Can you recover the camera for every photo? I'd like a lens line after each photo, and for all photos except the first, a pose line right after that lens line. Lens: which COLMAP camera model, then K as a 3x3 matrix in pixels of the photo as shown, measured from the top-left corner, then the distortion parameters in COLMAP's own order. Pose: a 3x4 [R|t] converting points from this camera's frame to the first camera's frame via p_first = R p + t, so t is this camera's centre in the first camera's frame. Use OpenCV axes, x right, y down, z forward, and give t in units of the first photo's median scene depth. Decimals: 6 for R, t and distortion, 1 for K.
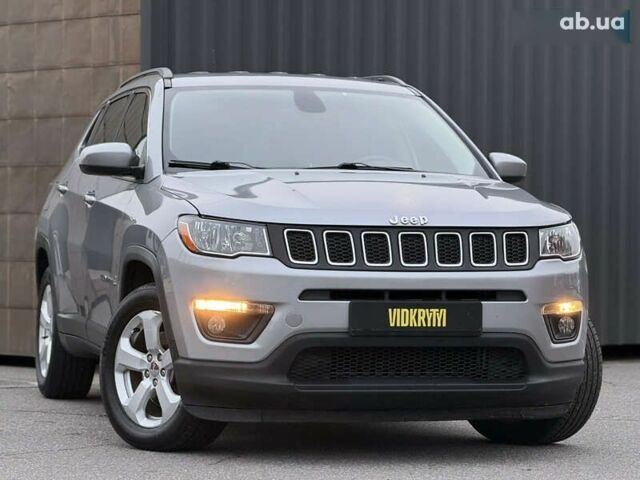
lens RADIAL K [[2183.7, 0, 318.6], [0, 2183.7, 238.6], [0, 0, 1]] dist [0.273169, 0.000000]
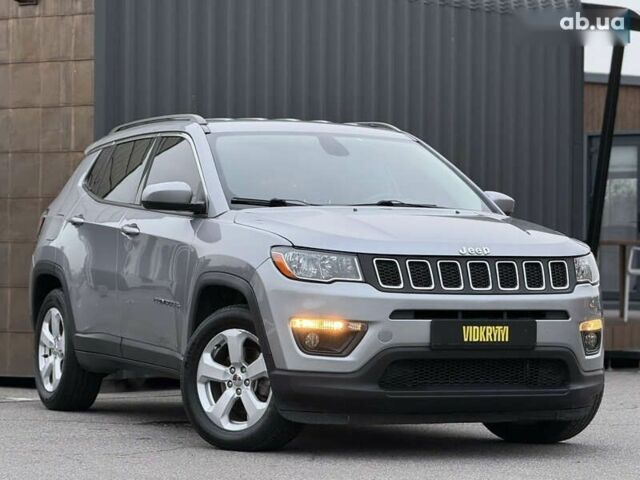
lens RADIAL K [[2183.7, 0, 303.9], [0, 2183.7, 237.4], [0, 0, 1]] dist [0.273169, 0.000000]
pose [[0.989766, 0.001391, 0.142692, -0.217754], [0.000302, 0.999930, -0.011847, -0.001766], [-0.142698, 0.011769, 0.989696, -0.152219]]
